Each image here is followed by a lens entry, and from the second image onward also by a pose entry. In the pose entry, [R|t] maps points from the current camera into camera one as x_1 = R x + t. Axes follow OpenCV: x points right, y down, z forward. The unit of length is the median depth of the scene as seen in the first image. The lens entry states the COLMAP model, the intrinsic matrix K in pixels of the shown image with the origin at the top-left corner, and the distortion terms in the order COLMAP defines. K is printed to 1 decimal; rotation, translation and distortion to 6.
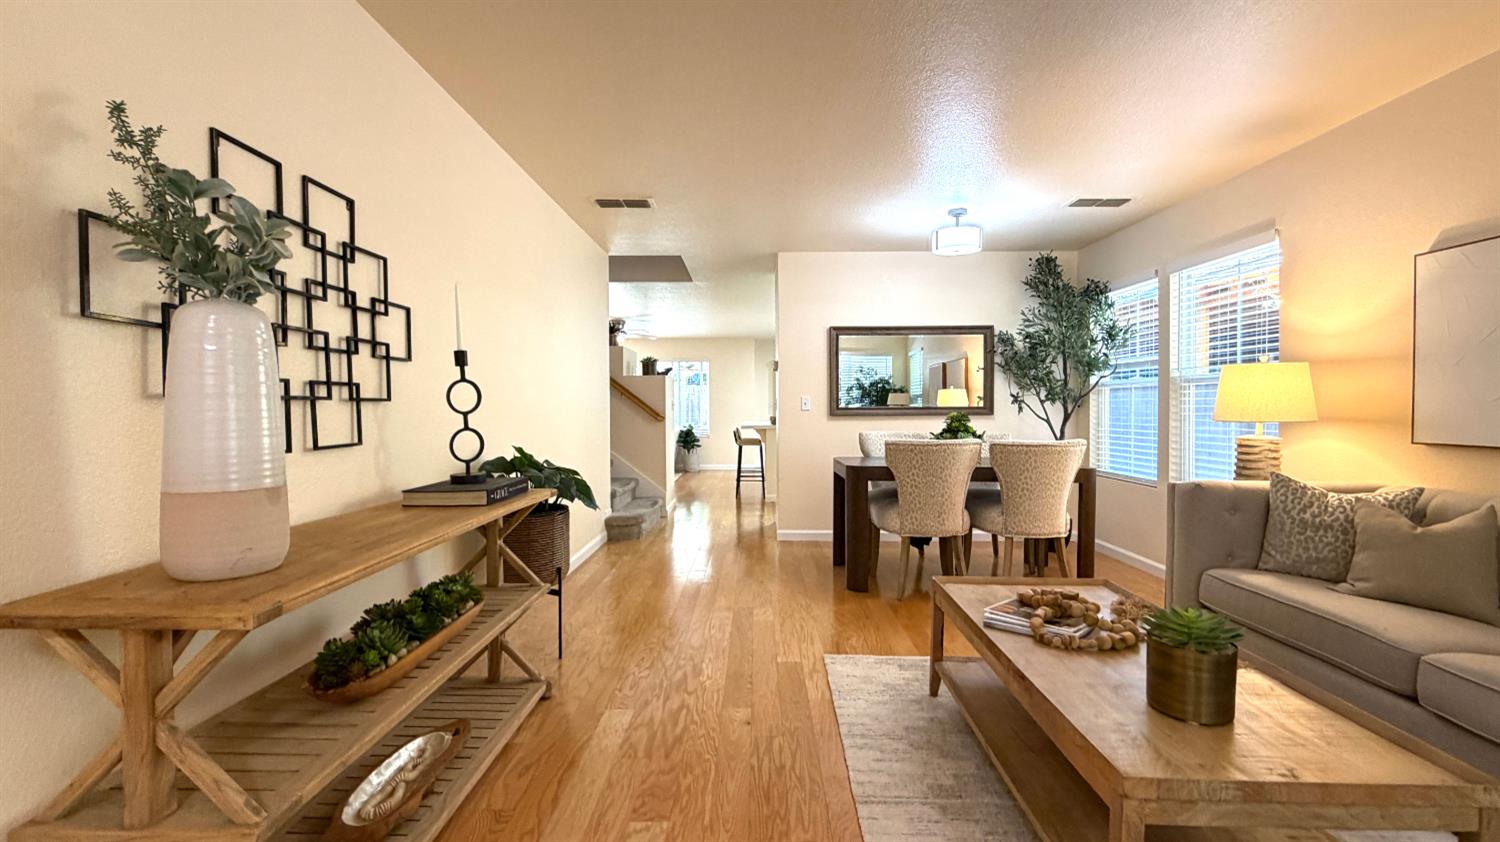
lens RADIAL K [[637.2, 0, 750.0], [0, 637.2, 421.0], [0, 0, 1]] dist [0.000406, 0.000107]
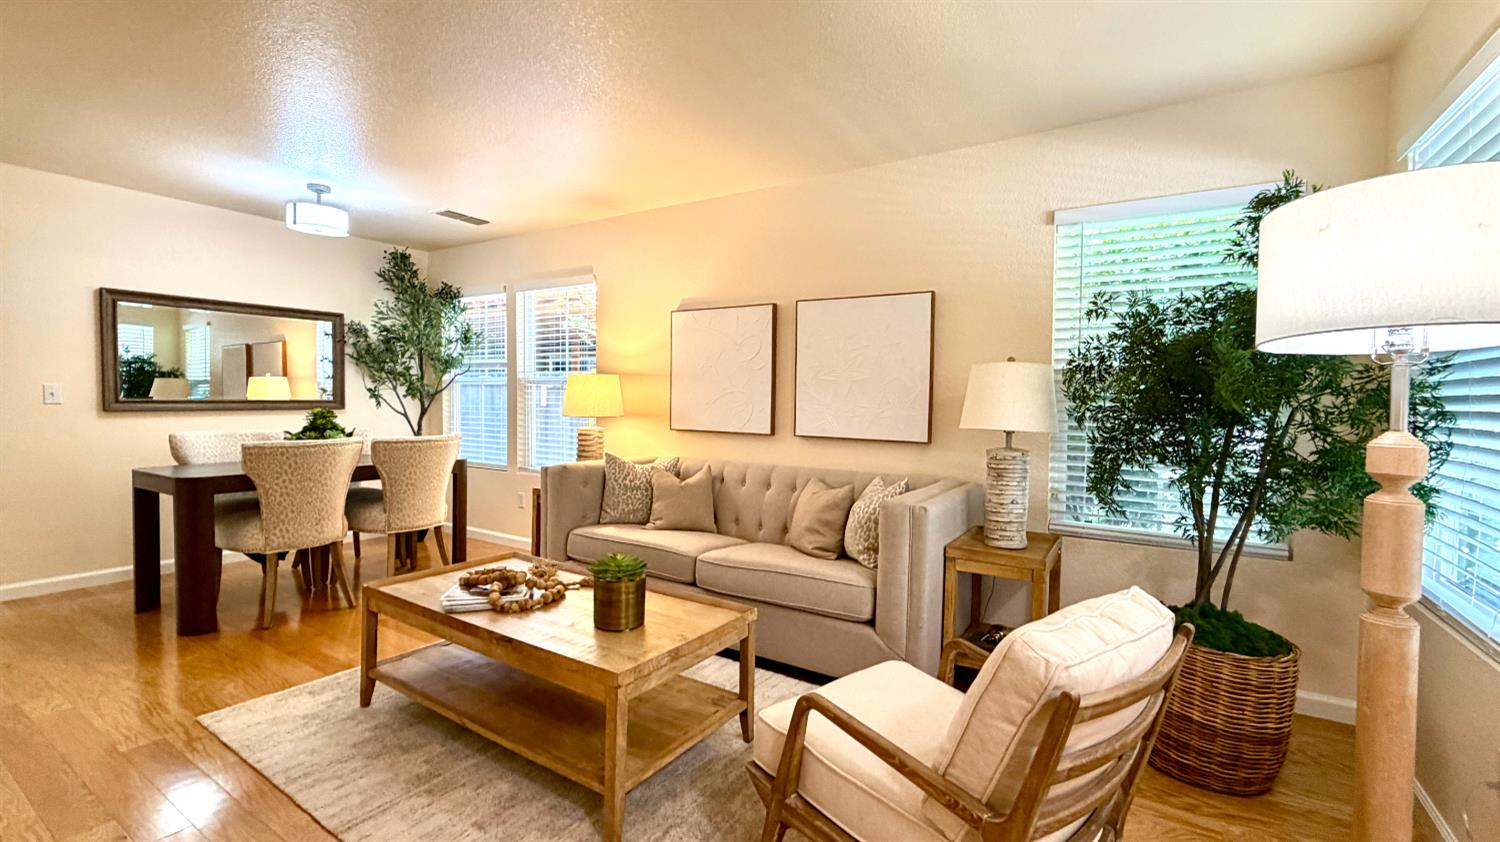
lens RADIAL K [[637.2, 0, 750.0], [0, 637.2, 421.0], [0, 0, 1]] dist [0.000406, 0.000107]
pose [[0.527510, -0.020829, 0.849294, -0.154369], [0.004582, 0.999755, 0.021673, -0.015023], [-0.849537, -0.007541, 0.527476, -0.004379]]
